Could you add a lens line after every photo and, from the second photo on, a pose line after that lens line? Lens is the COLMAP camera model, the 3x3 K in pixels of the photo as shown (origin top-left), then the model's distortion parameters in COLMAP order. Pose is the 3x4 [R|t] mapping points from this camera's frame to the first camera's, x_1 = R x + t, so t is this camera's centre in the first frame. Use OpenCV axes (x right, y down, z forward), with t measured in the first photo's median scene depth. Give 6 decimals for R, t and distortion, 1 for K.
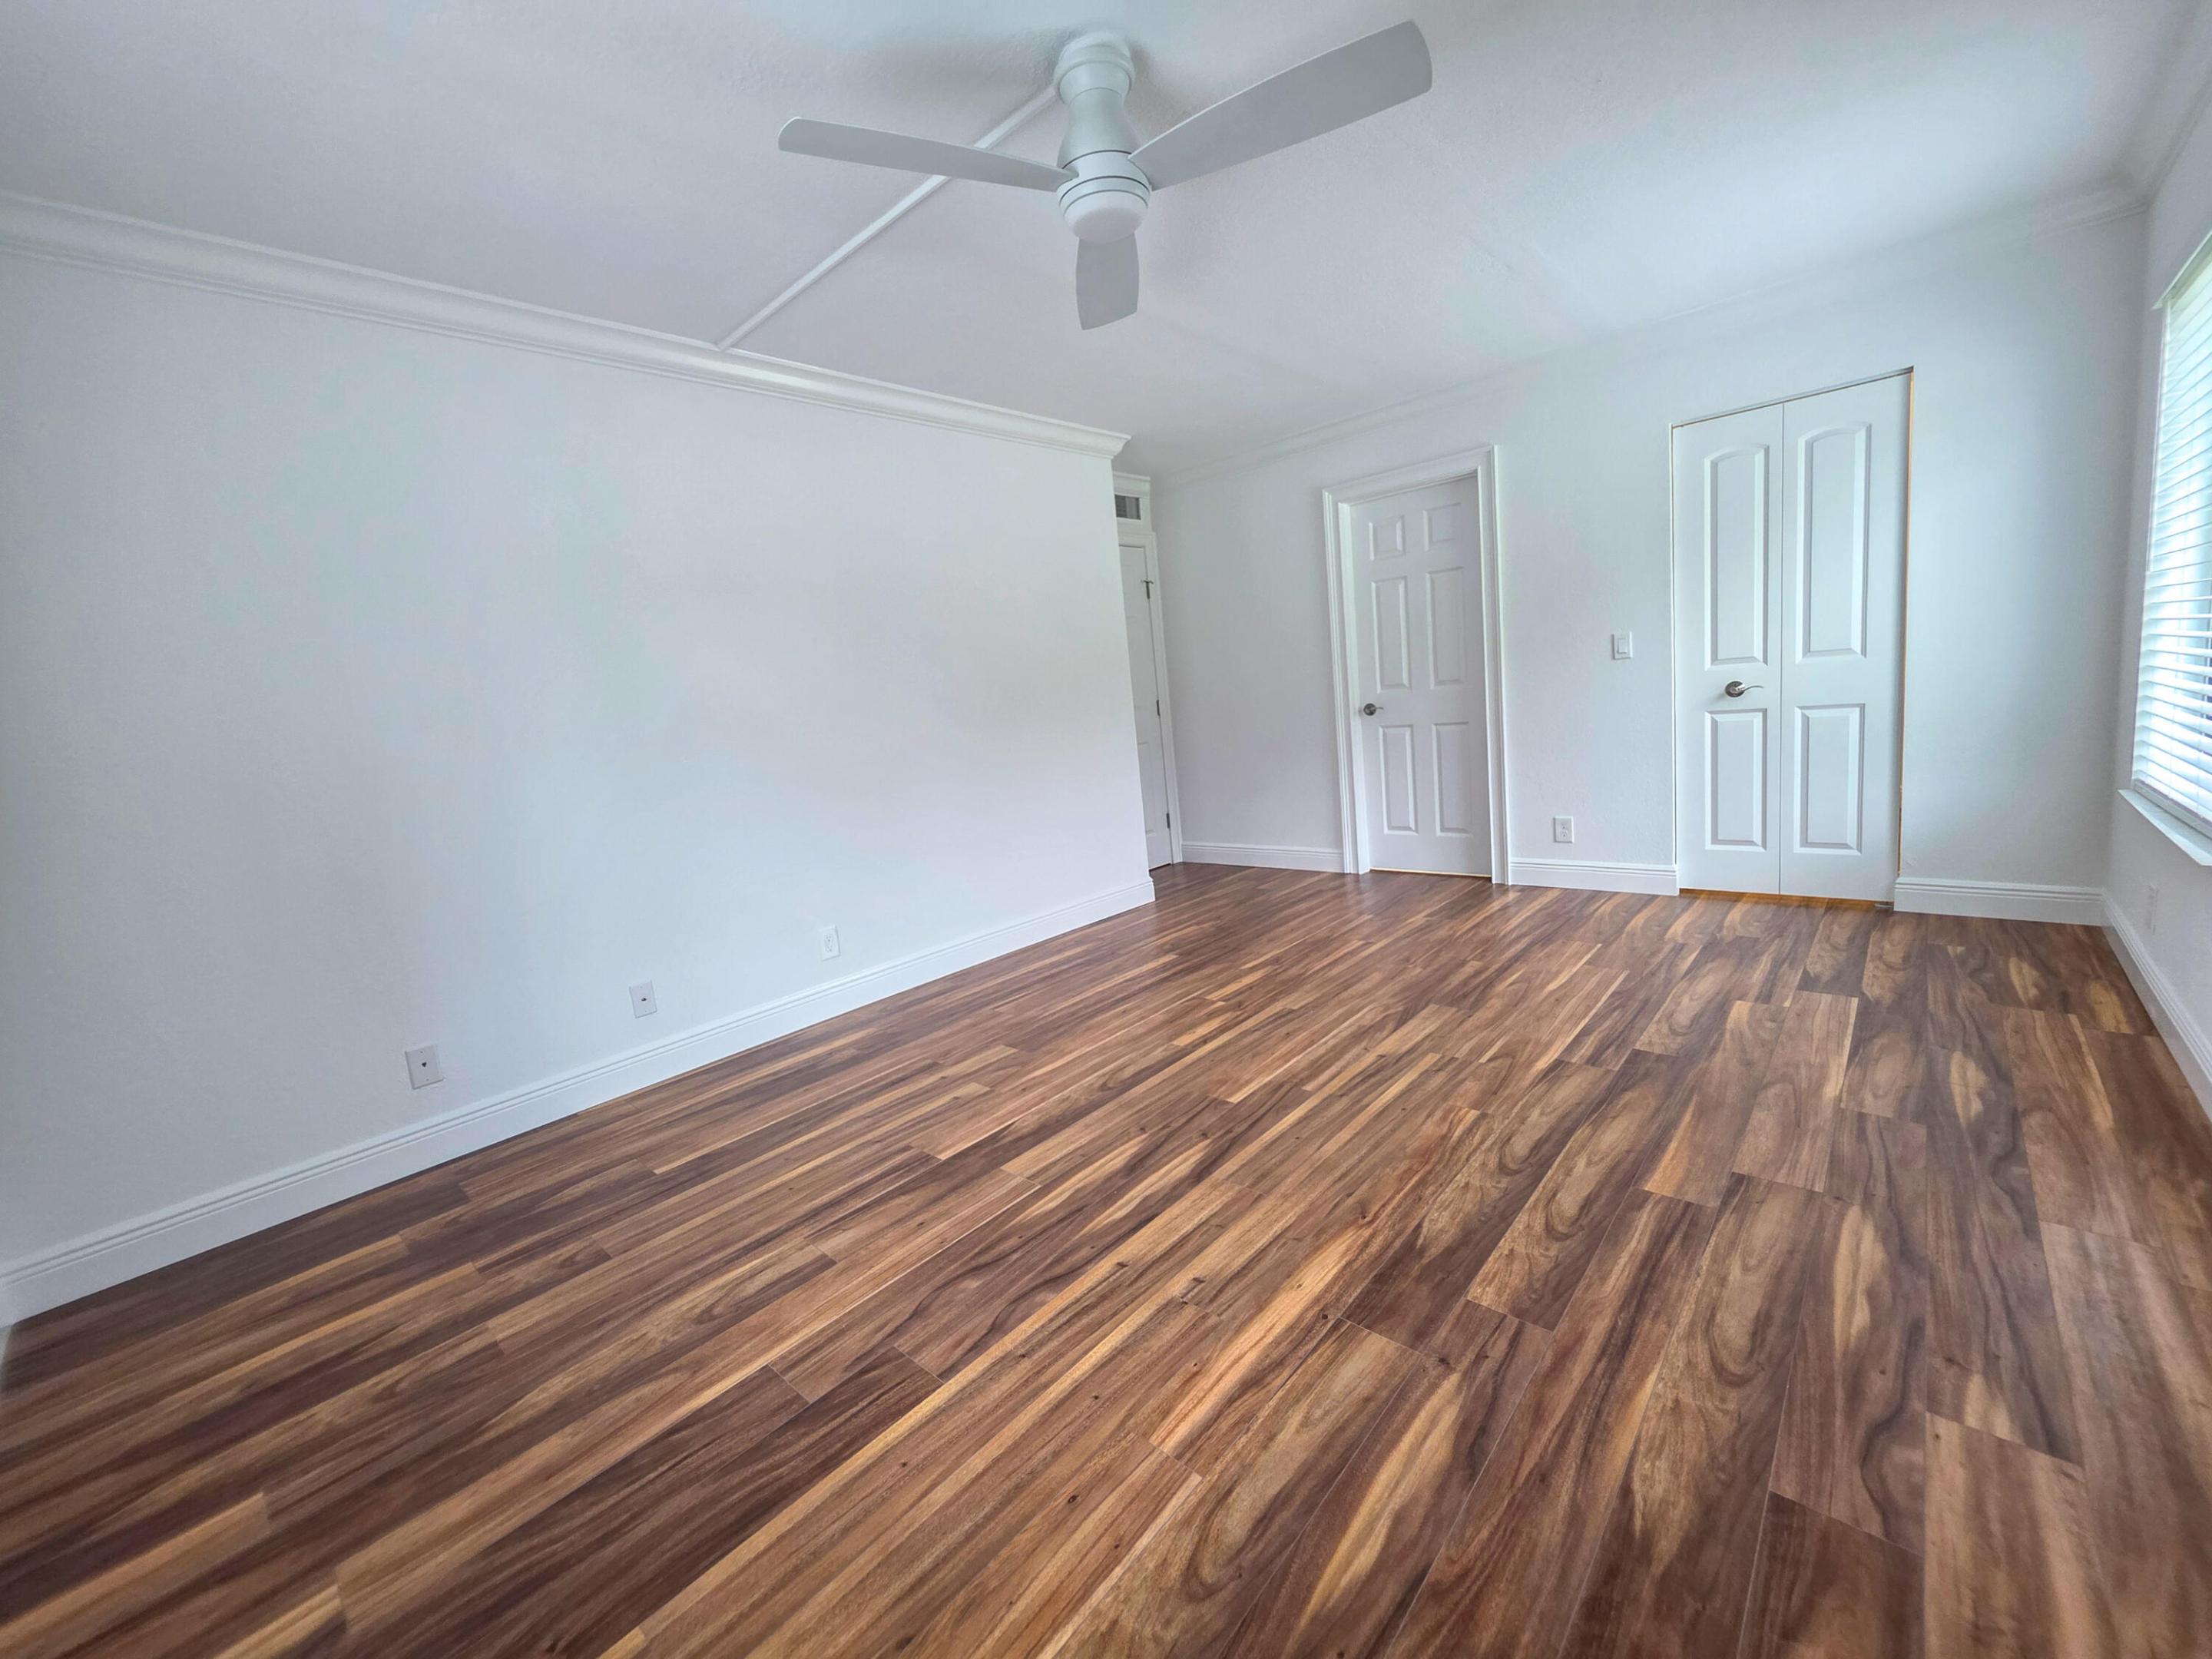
lens RADIAL K [[895.1, 0, 1102.5], [0, 895.1, 829.1], [0, 0, 1]] dist [0.000599, 0.000965]
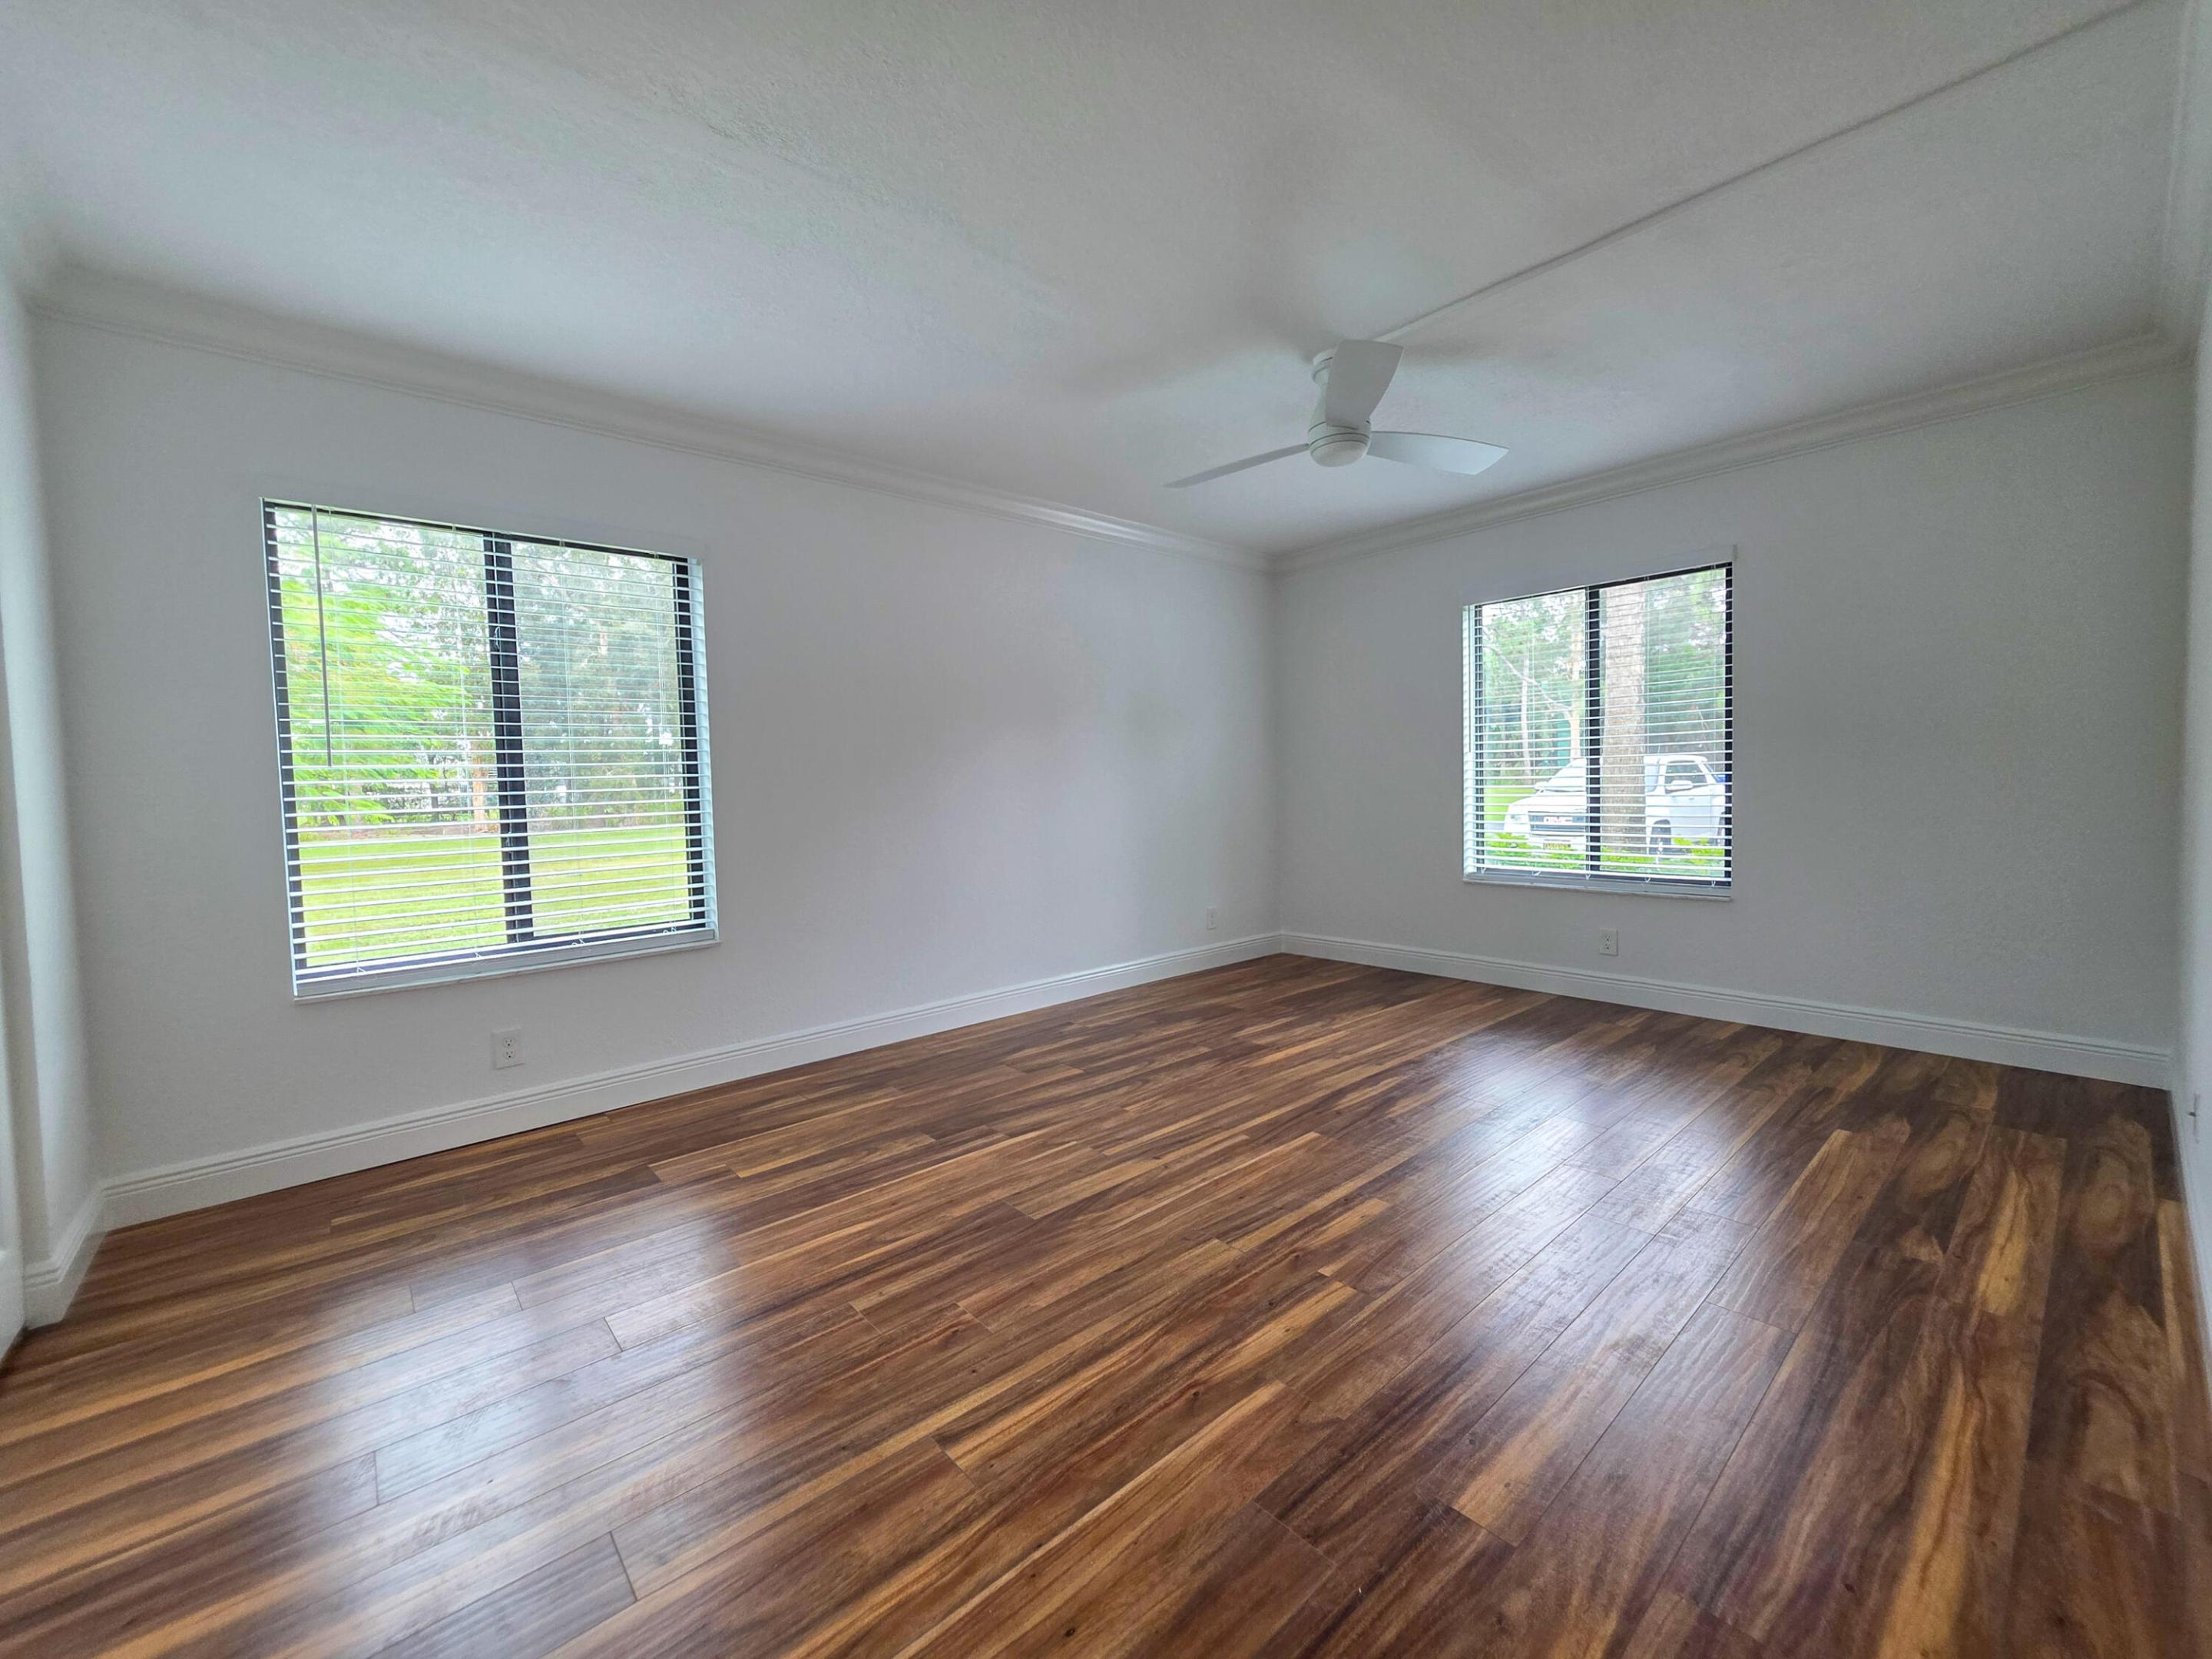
lens RADIAL K [[895.1, 0, 1103.3], [0, 895.1, 825.2], [0, 0, 1]] dist [0.000599, 0.000965]
pose [[-0.986350, 0.118079, 0.114763, 0.216363], [0.137959, 0.973103, 0.184493, -0.290085], [-0.089891, 0.197807, -0.976111, 1.901927]]
